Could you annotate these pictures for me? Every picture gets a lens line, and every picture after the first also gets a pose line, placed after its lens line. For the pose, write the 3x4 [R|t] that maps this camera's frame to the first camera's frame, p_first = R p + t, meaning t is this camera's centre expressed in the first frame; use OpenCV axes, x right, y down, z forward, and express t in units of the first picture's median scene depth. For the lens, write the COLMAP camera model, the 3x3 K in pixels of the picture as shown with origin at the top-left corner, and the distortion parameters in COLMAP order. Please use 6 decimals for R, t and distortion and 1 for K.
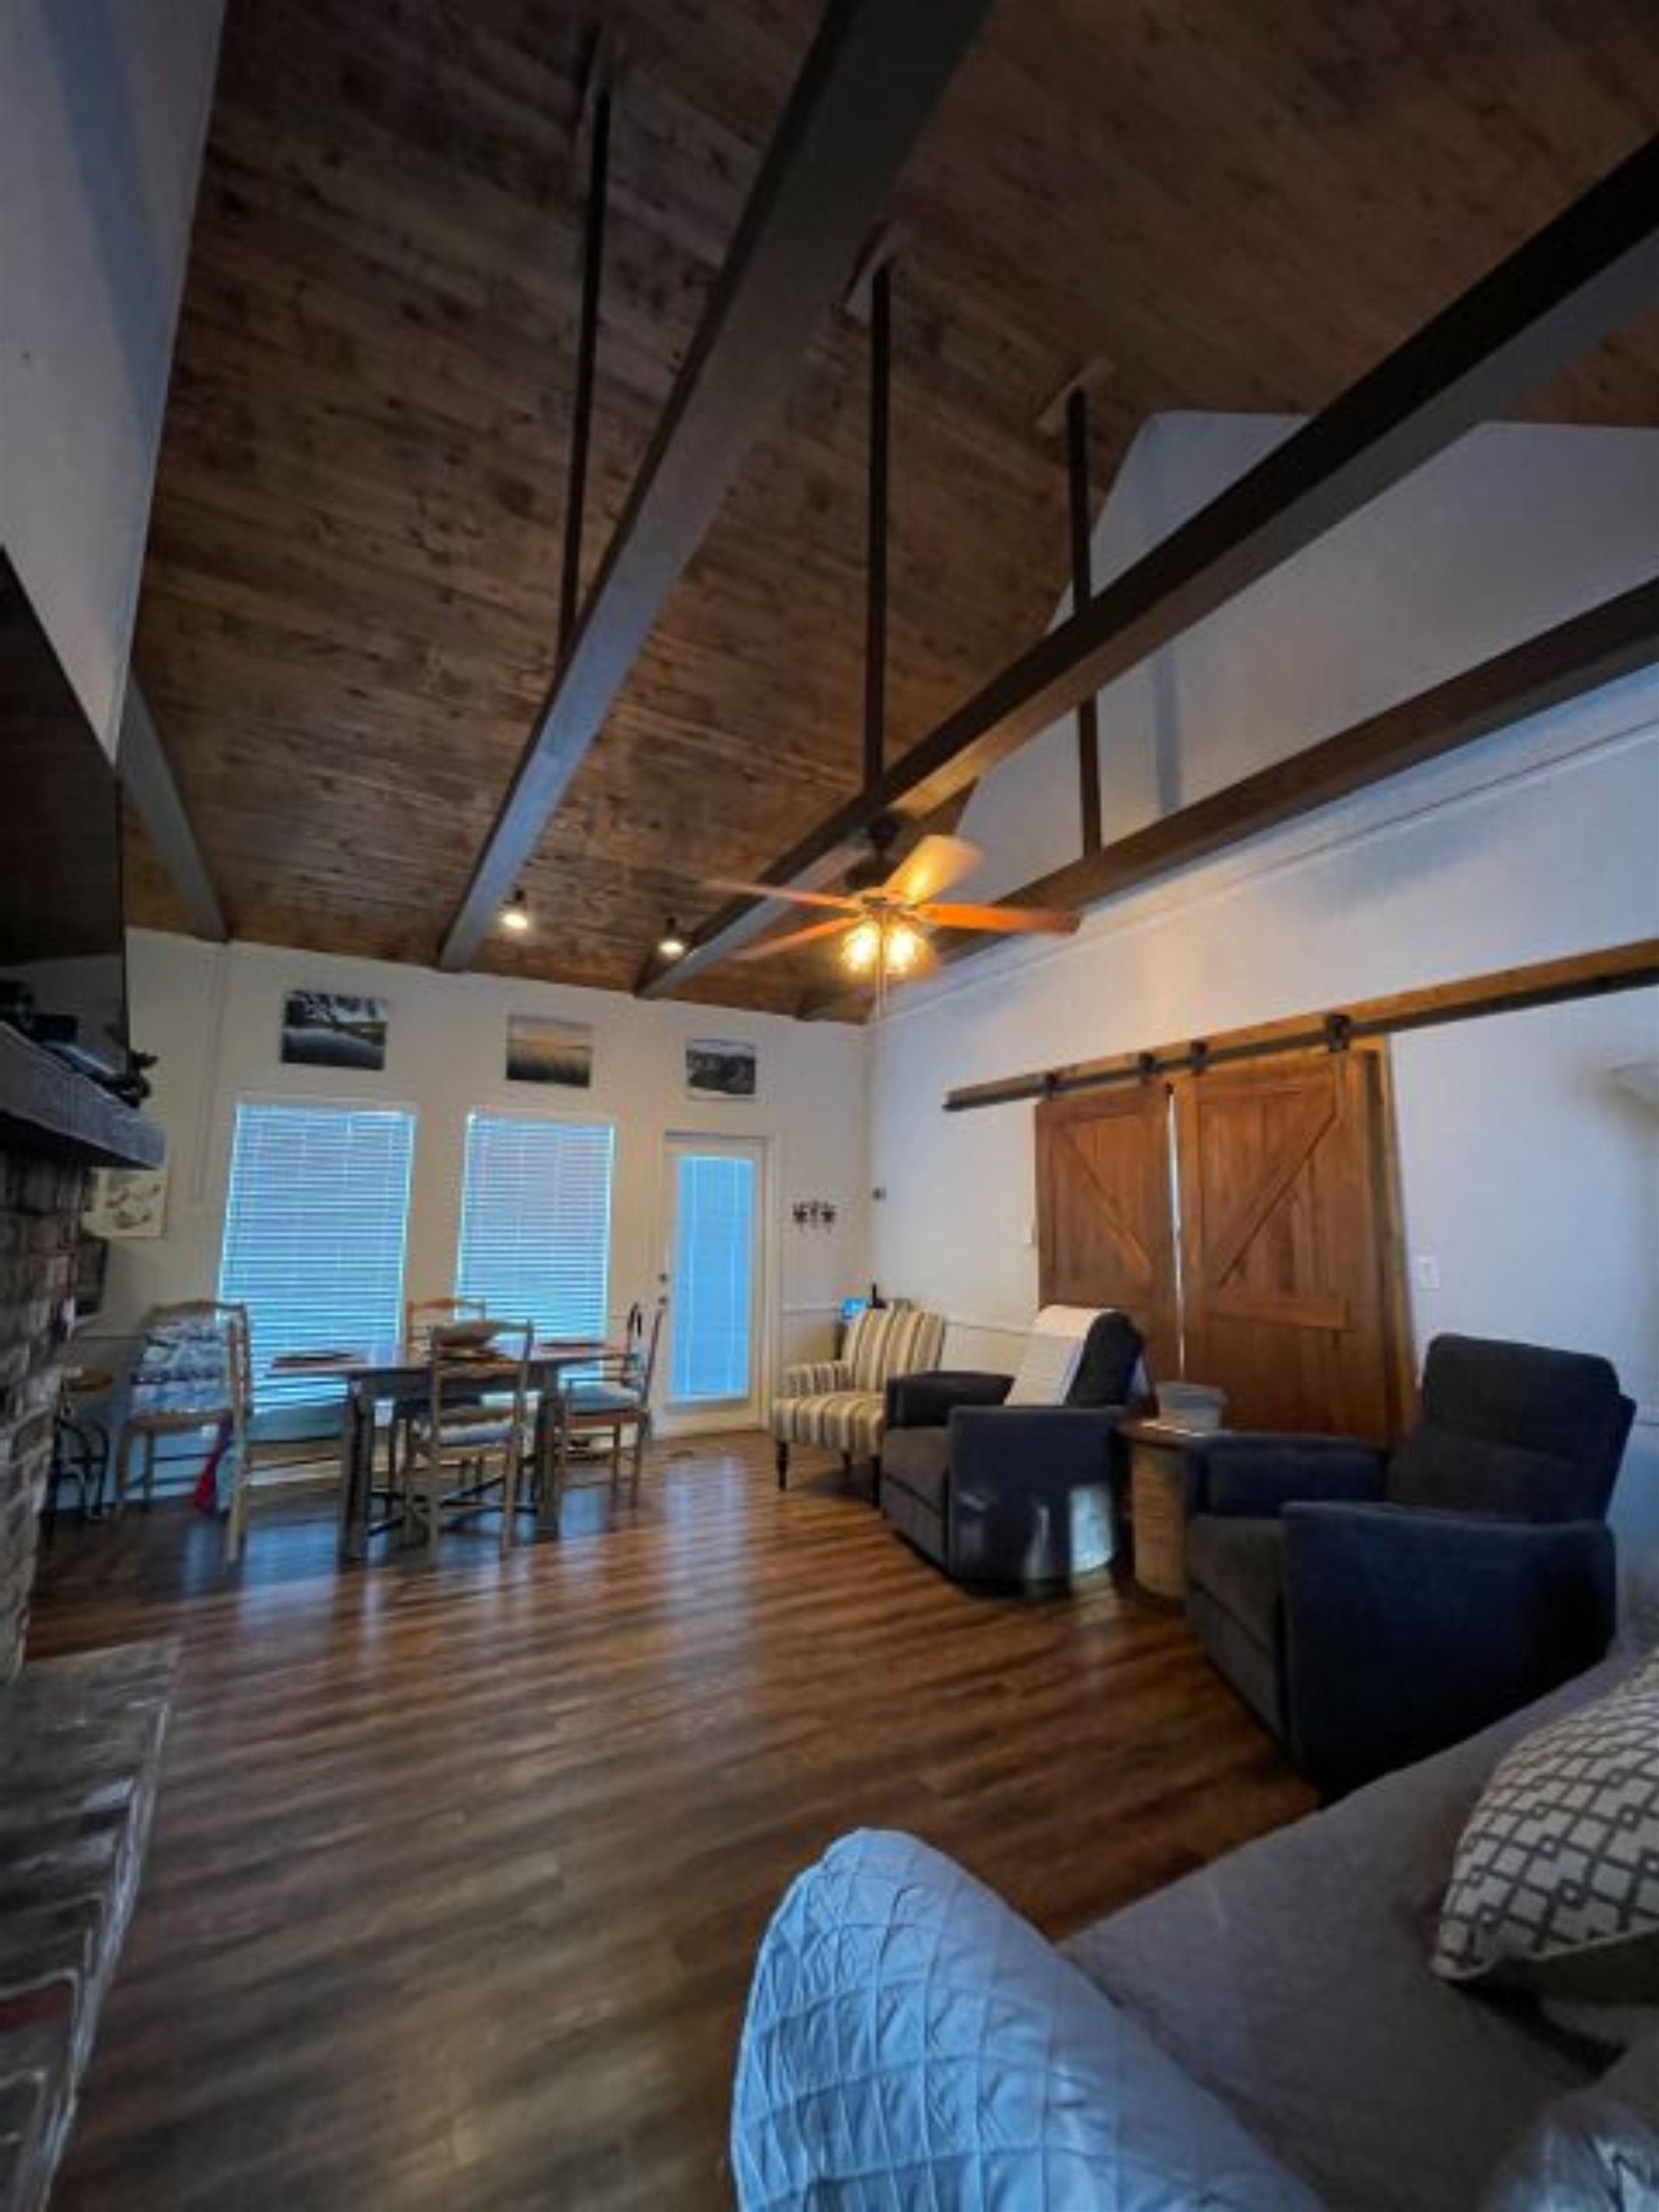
lens RADIAL K [[887.3, 0, 833.3], [0, 887.3, 1095.5], [0, 0, 1]] dist [-0.001108, -0.000321]
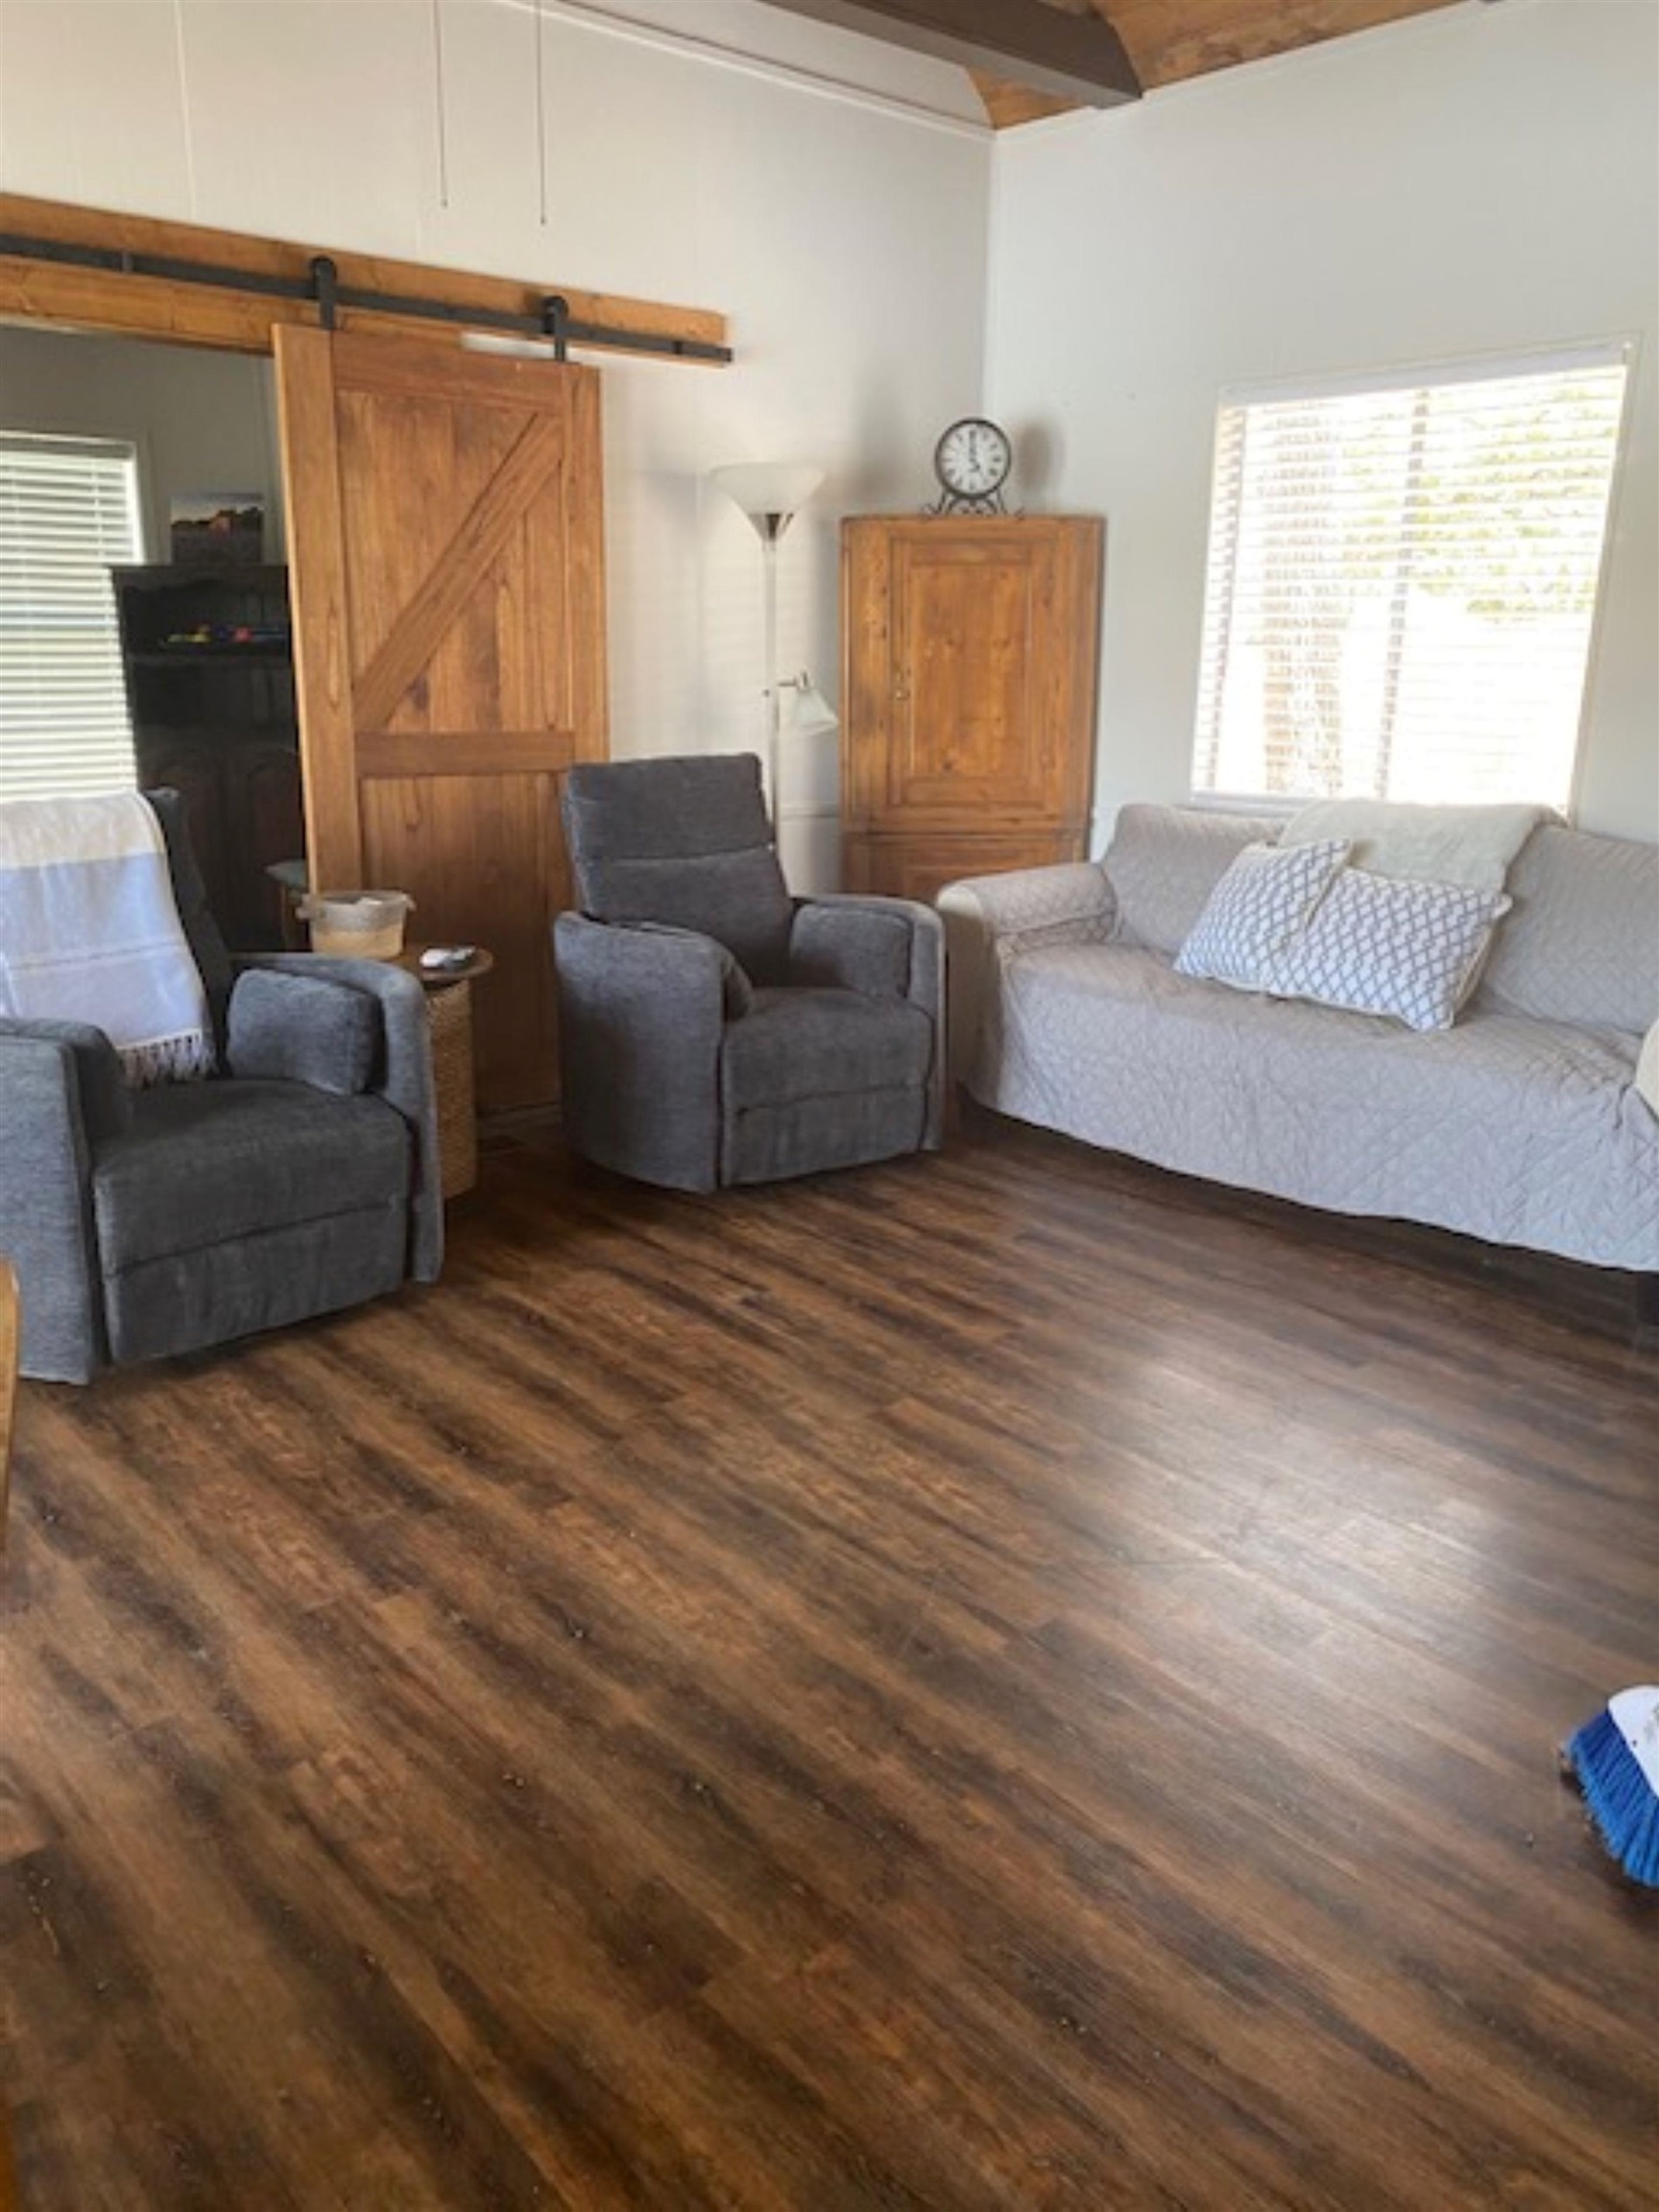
lens RADIAL K [[1695.8, 0, 829.5], [0, 1695.8, 1106.0], [0, 0, 1]] dist [-0.003854, -0.000808]
pose [[-0.210516, -0.240614, 0.947517, -0.534836], [-0.130092, 0.967512, 0.216789, 0.126116], [-0.968896, -0.077627, -0.234979, 0.666295]]
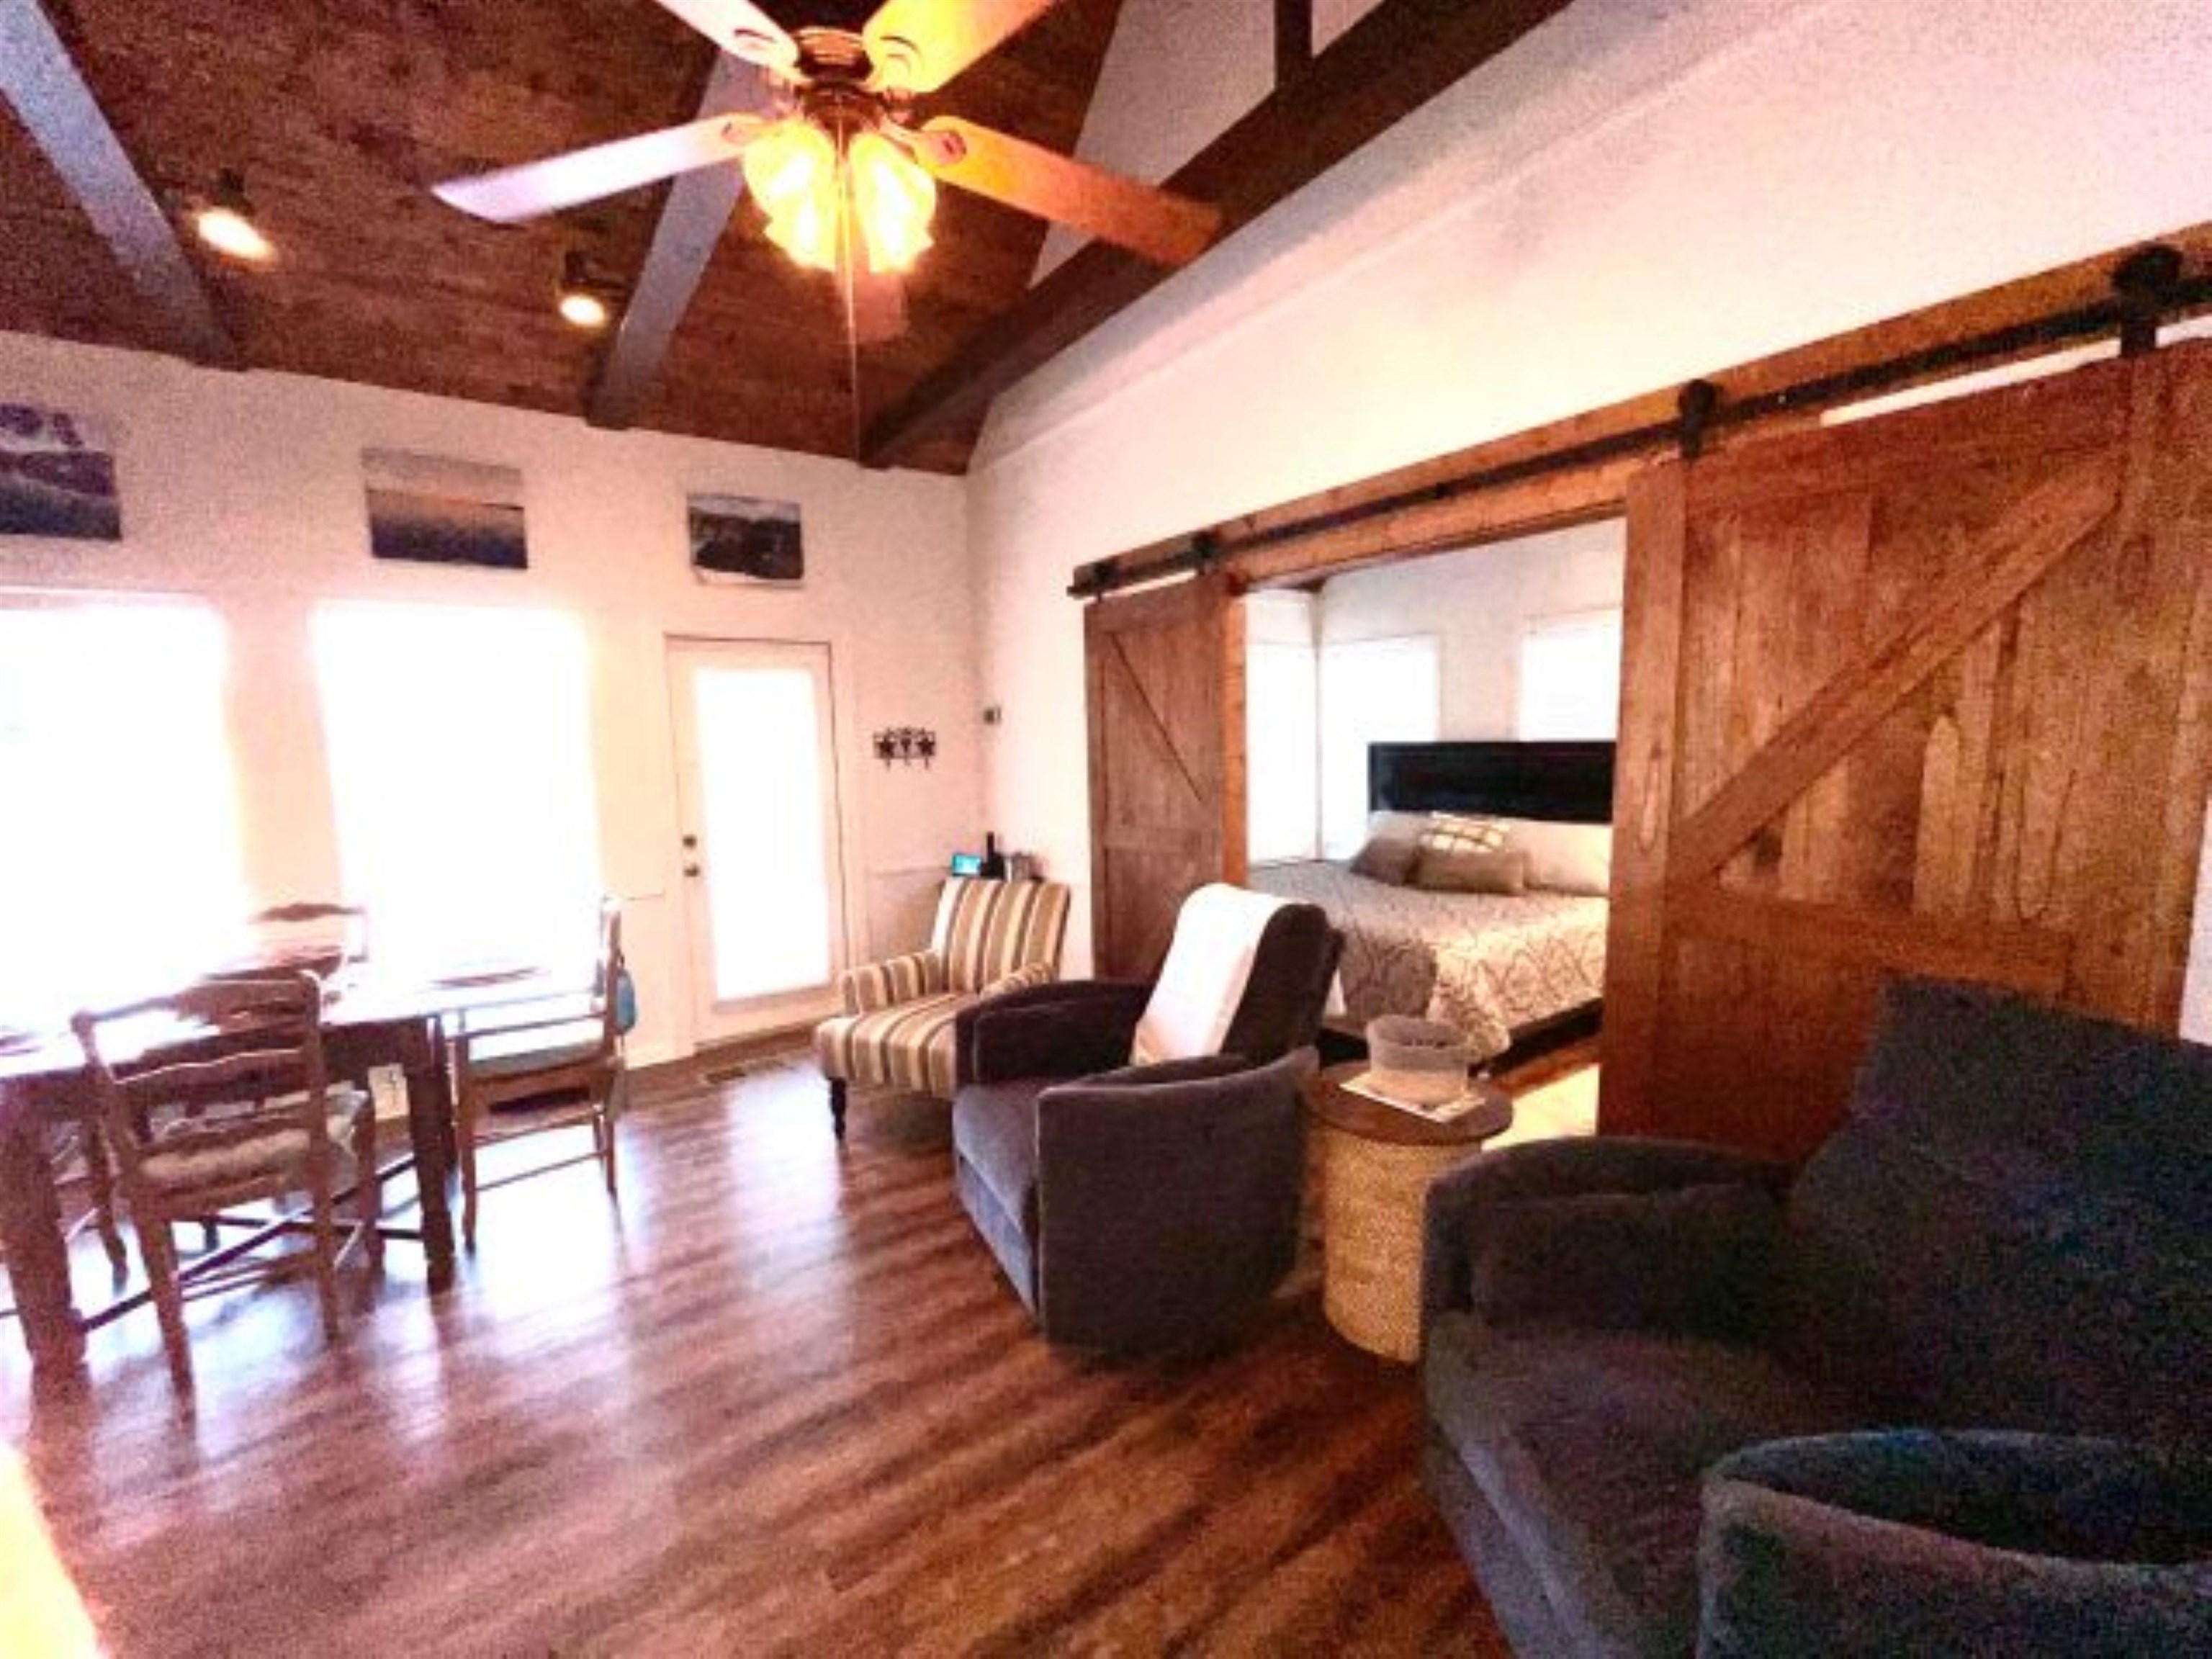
lens RADIAL K [[887.3, 0, 1098.1], [0, 887.3, 839.1], [0, 0, 1]] dist [-0.001108, -0.000321]
pose [[0.995329, -0.043728, 0.086076, 0.092910], [0.019764, 0.964953, 0.261676, 0.023503], [-0.094502, -0.258753, 0.961310, 0.324705]]
